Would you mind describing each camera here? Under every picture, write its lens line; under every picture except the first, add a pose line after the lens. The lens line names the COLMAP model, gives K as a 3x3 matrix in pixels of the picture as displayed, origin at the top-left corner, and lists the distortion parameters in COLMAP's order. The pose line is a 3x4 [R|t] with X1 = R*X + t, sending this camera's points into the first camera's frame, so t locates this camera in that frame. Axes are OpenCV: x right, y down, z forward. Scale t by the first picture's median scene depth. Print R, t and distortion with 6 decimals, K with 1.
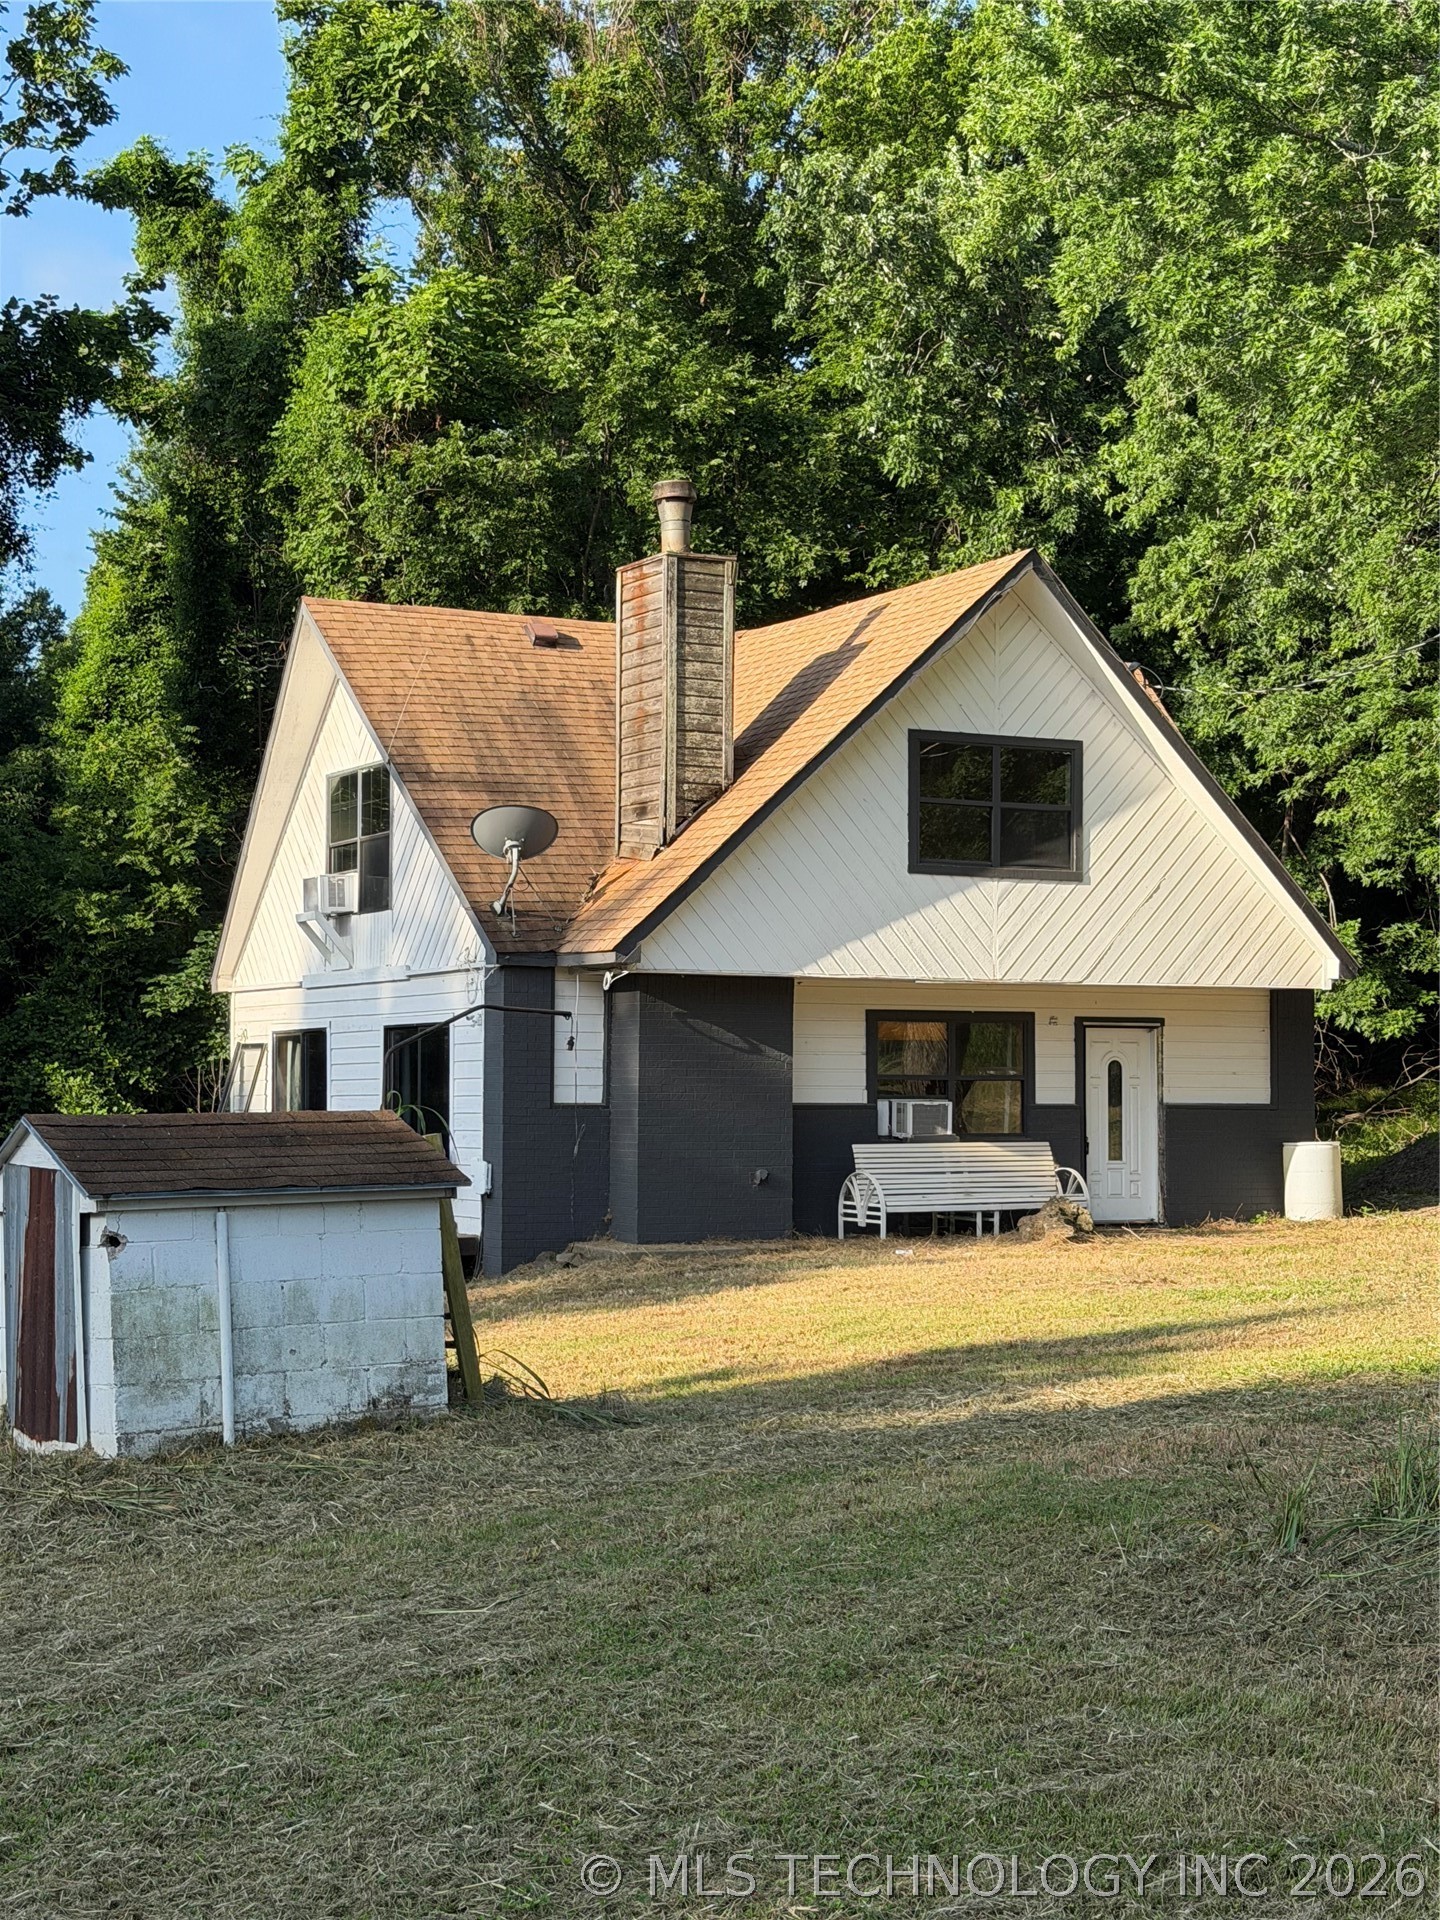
lens RADIAL K [[2991.6, 0, 720.0], [0, 2991.6, 960.0], [0, 0, 1]] dist [0.015958, 0.157572]
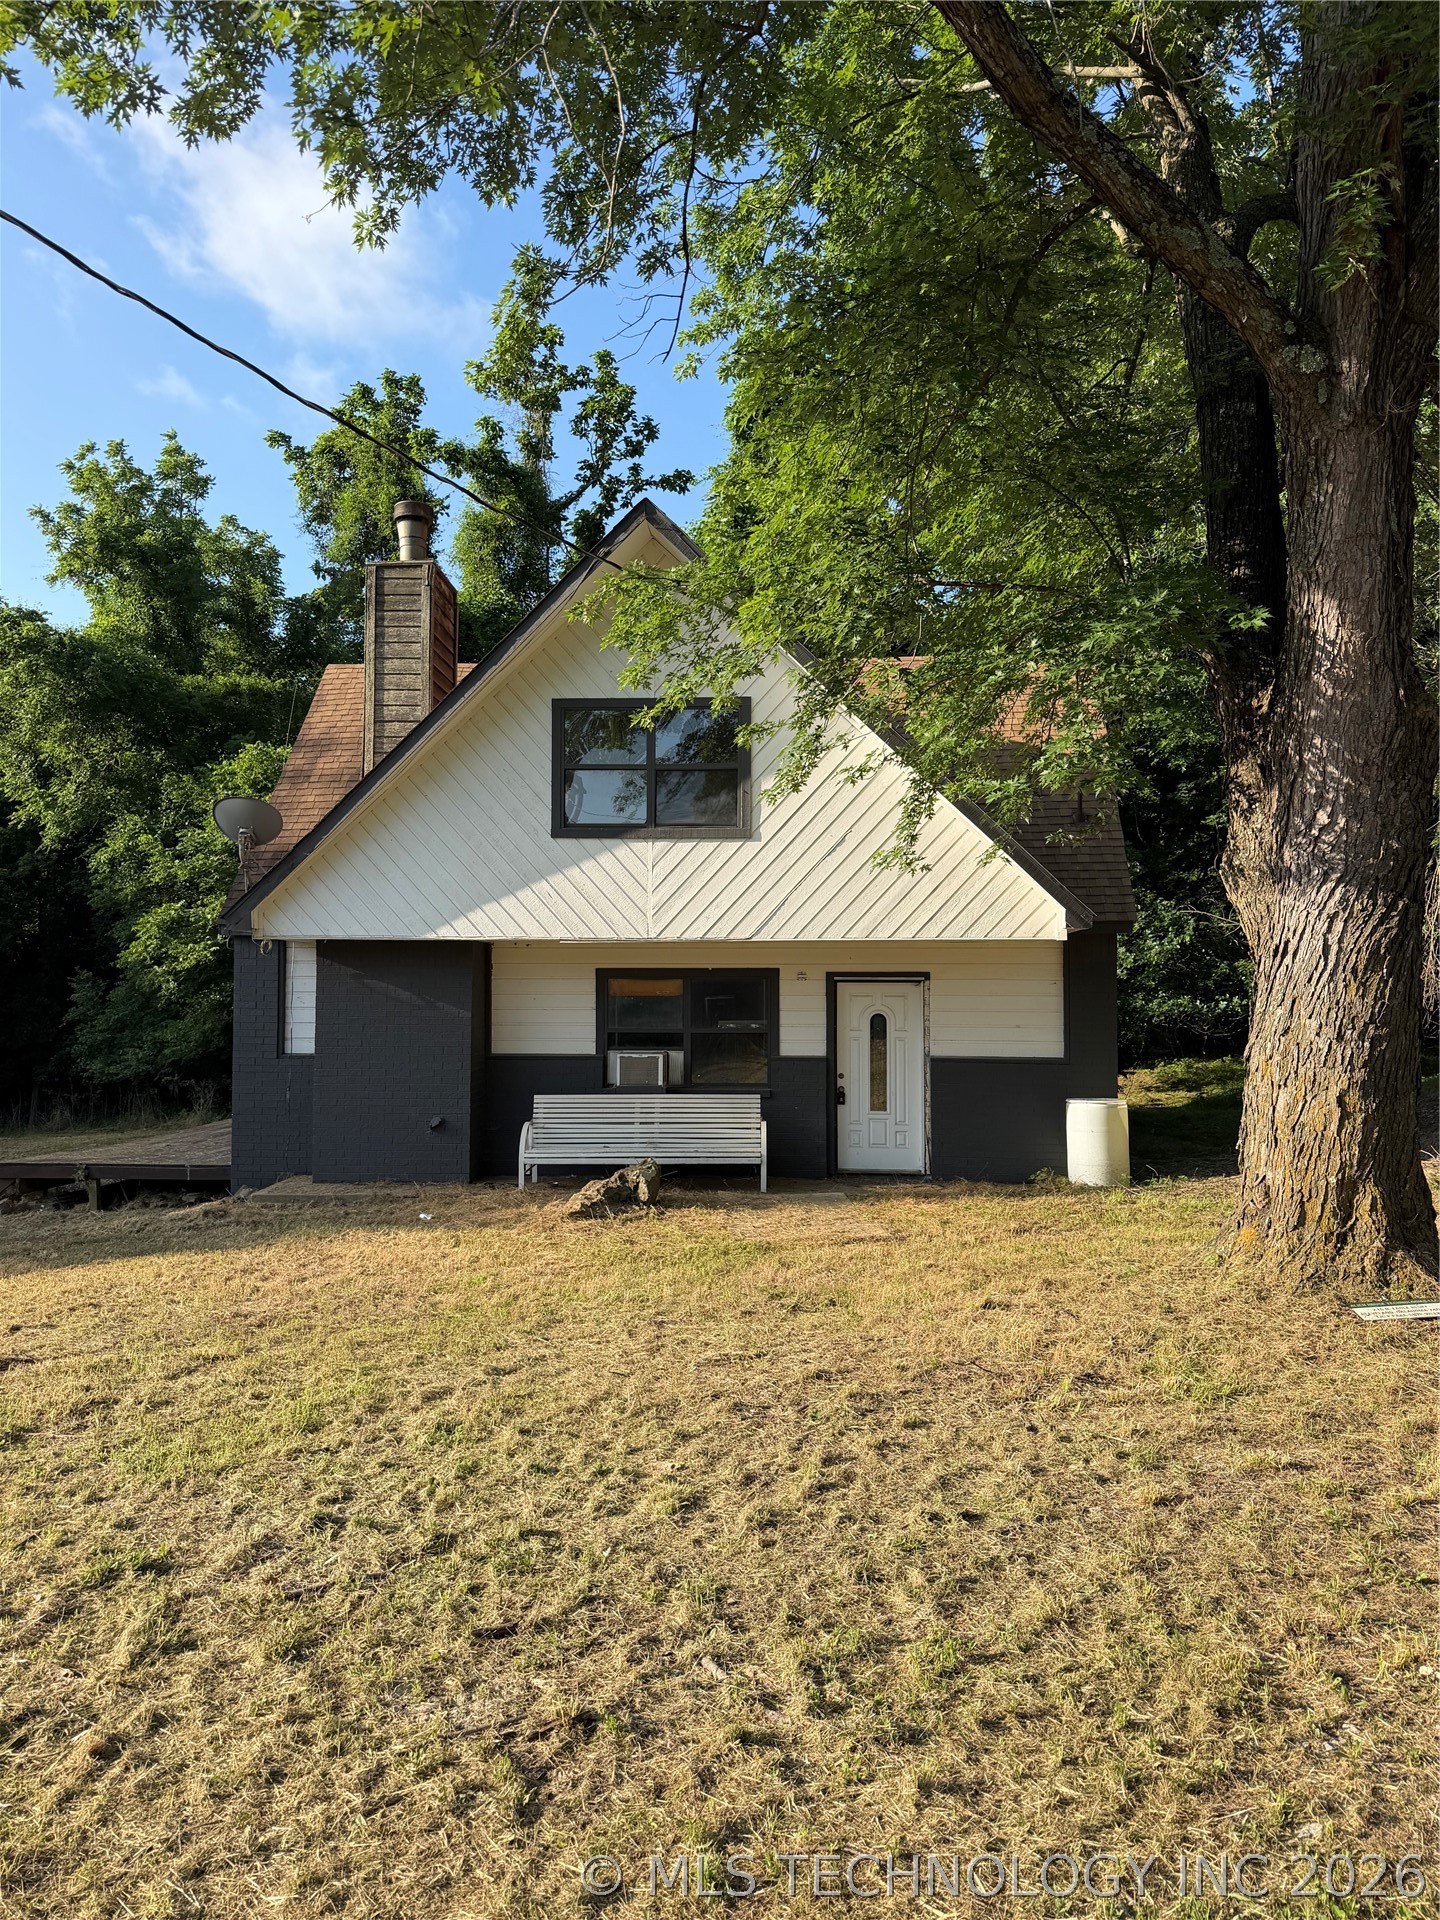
lens RADIAL K [[1329.4, 0, 720.0], [0, 1329.4, 960.0], [0, 0, 1]] dist [0.115963, -0.191708]
pose [[0.859994, -0.014531, -0.510096, 0.338275], [0.022147, 0.999715, 0.008861, 0.010282], [0.509823, -0.018917, 0.860072, 0.609708]]
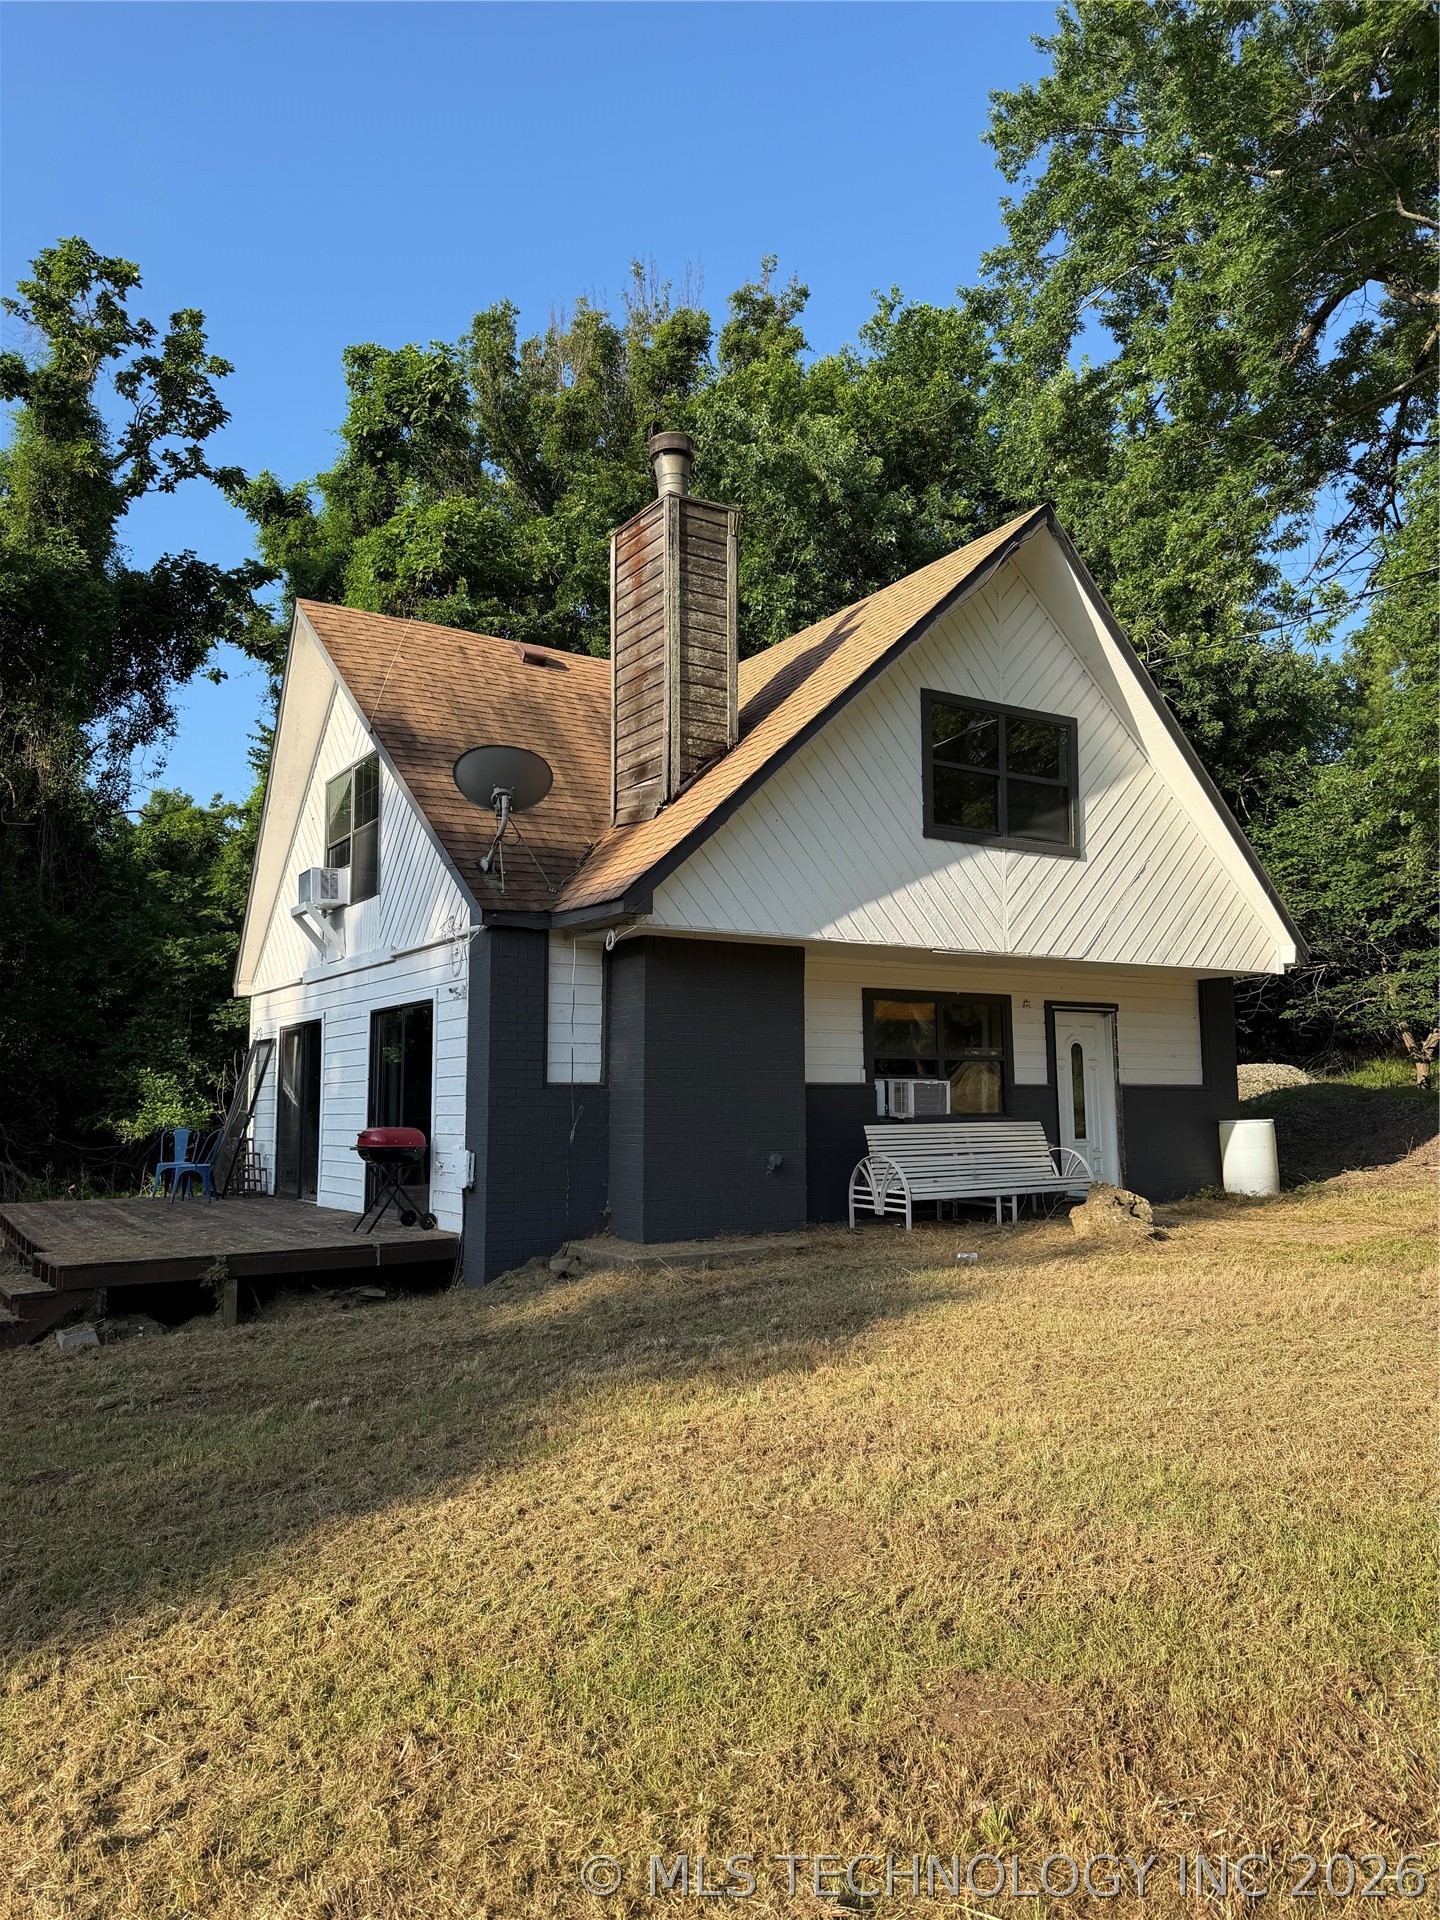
lens RADIAL K [[1329.4, 0, 720.0], [0, 1329.4, 960.0], [0, 0, 1]] dist [0.115963, -0.191708]
pose [[0.996169, 0.000931, 0.087448, -0.037064], [0.004294, 0.998217, -0.059543, 0.033589], [-0.087348, 0.059690, 0.994388, 0.568964]]
